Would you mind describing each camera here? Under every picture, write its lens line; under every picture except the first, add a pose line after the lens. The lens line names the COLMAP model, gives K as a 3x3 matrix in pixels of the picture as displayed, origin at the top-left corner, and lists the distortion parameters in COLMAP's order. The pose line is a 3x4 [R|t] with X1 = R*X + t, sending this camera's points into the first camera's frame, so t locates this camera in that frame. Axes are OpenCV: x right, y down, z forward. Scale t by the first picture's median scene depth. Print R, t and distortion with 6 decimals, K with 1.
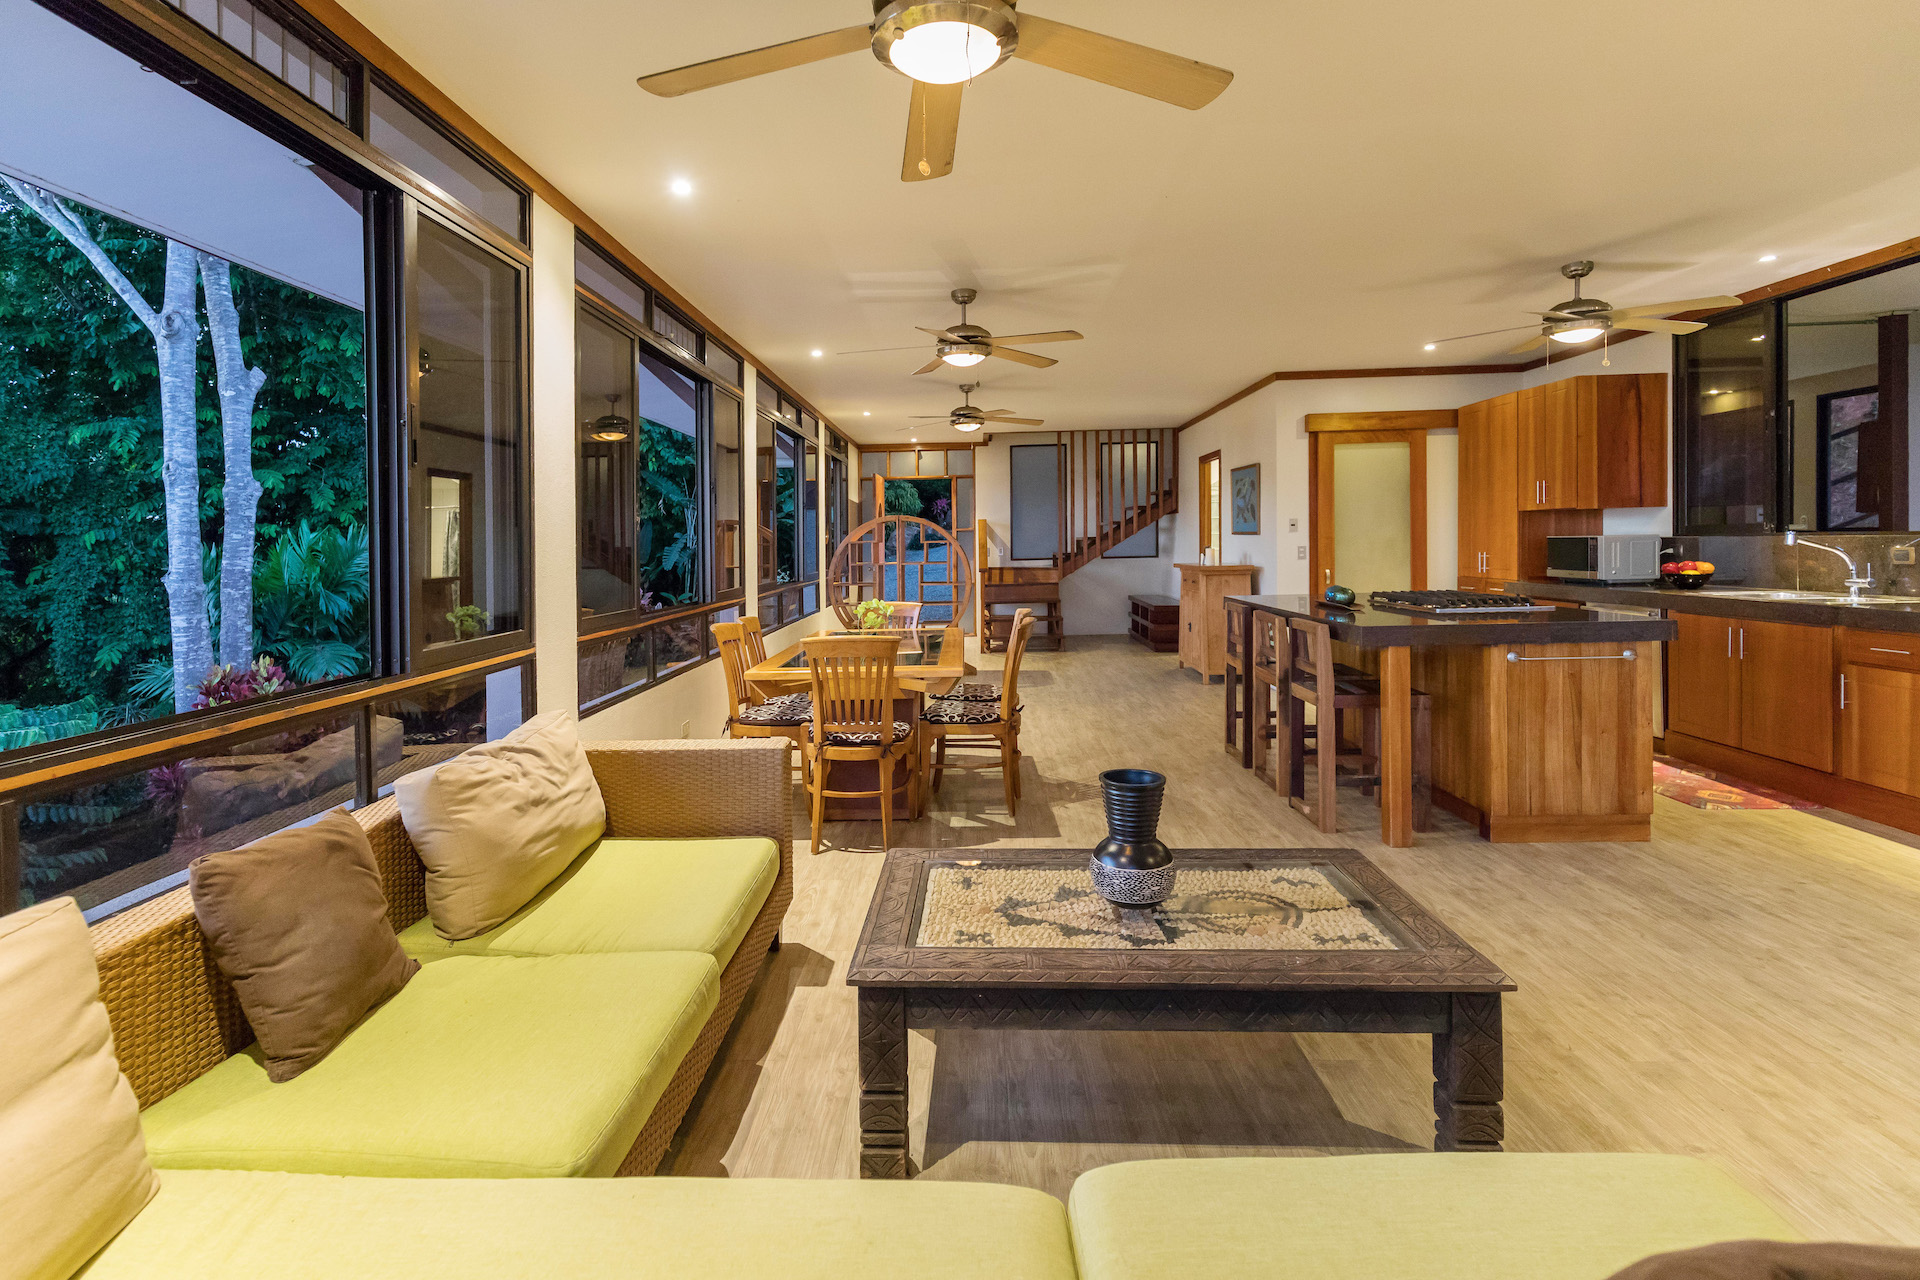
lens RADIAL K [[852.9, 0, 952.3], [0, 852.9, 562.6], [0, 0, 1]] dist [0.007891, -0.000274]
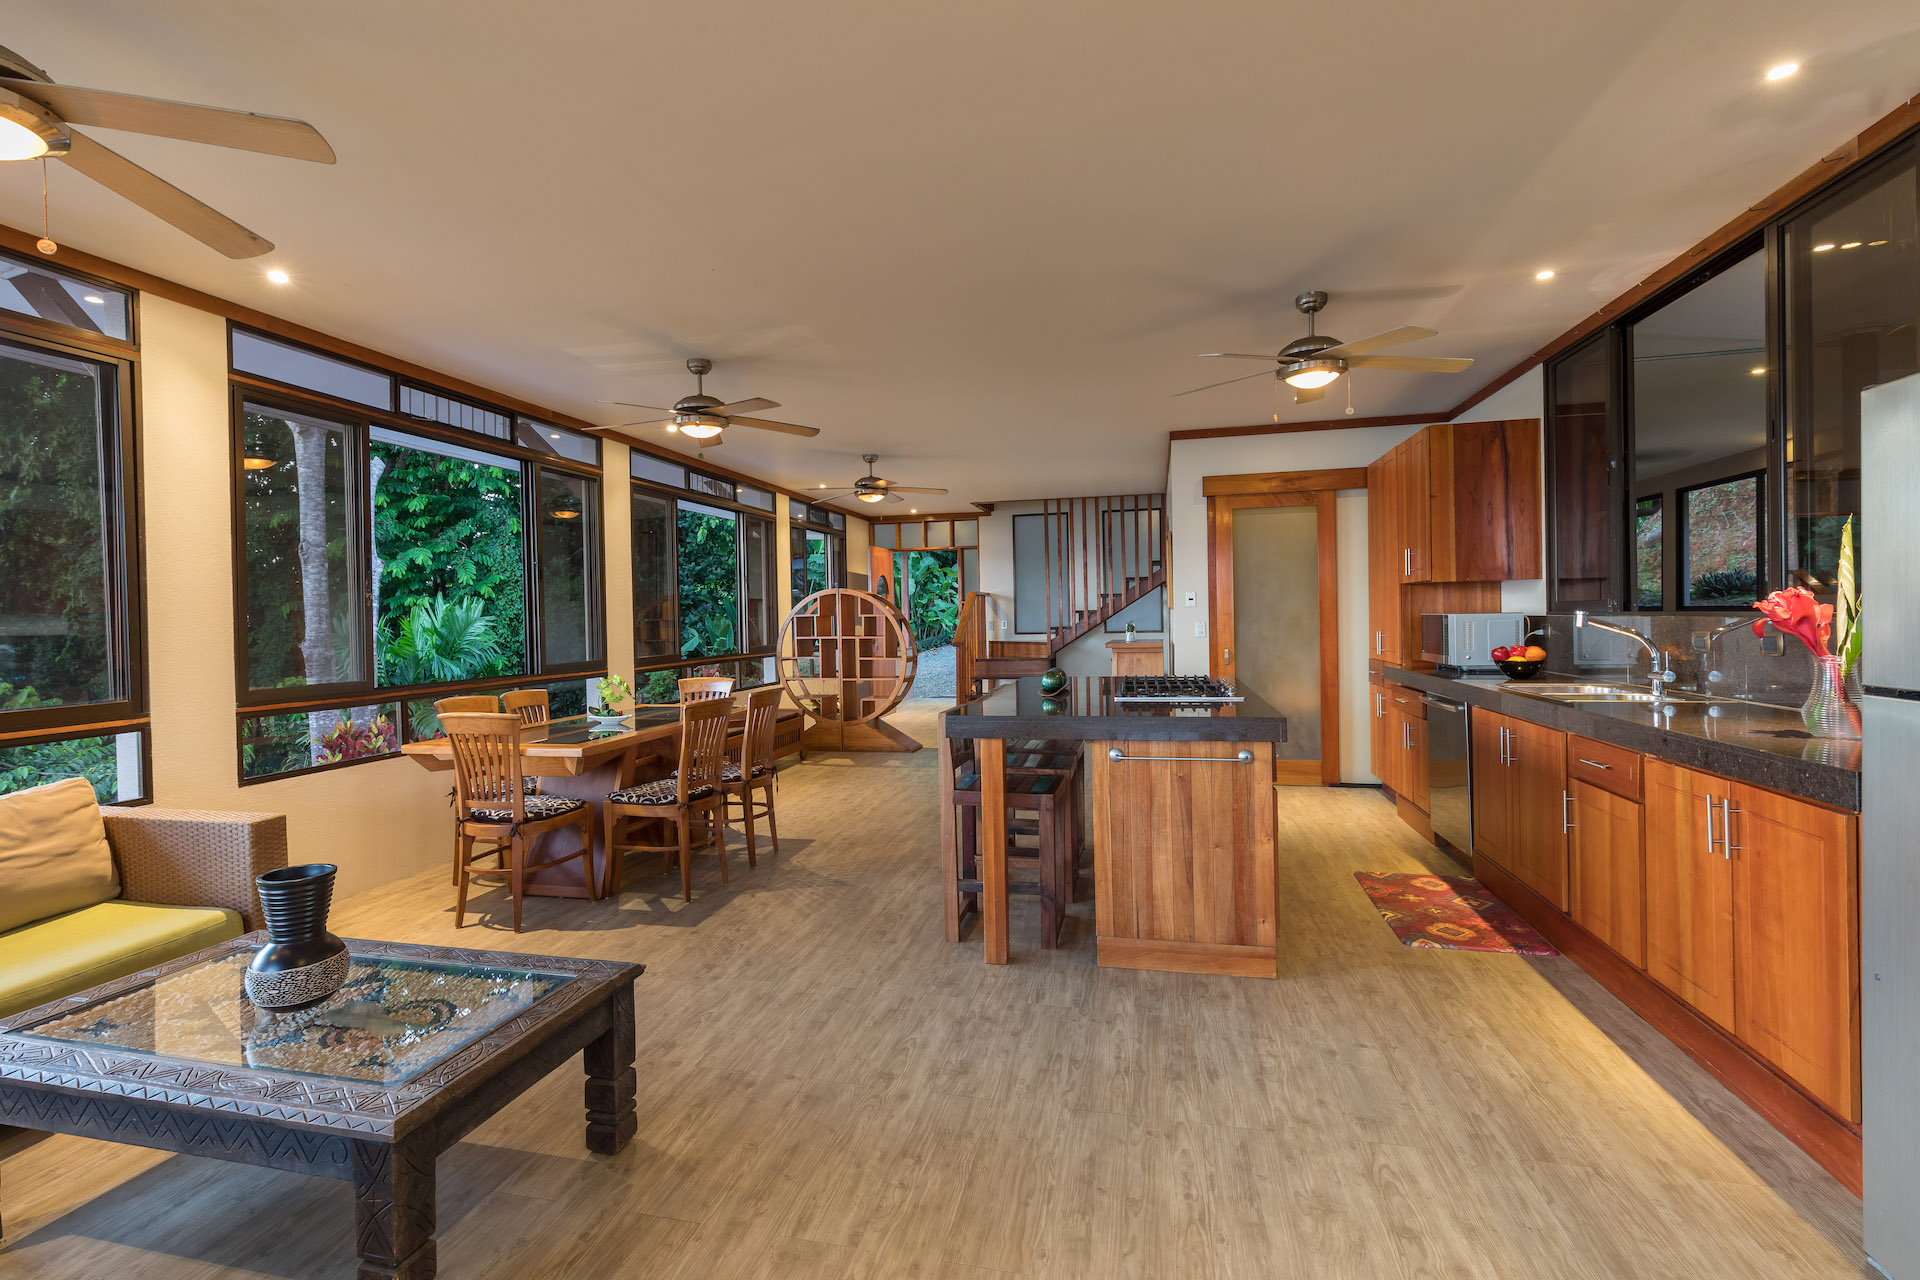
lens RADIAL K [[858.2, 0, 960.0], [0, 858.2, 640.0], [0, 0, 1]] dist [0.002705, 0.000009]
pose [[0.984069, 0.008292, -0.177595, 0.427389], [-0.006891, 0.999940, 0.008503, -0.008532], [0.177655, -0.007144, 0.984067, 0.075387]]
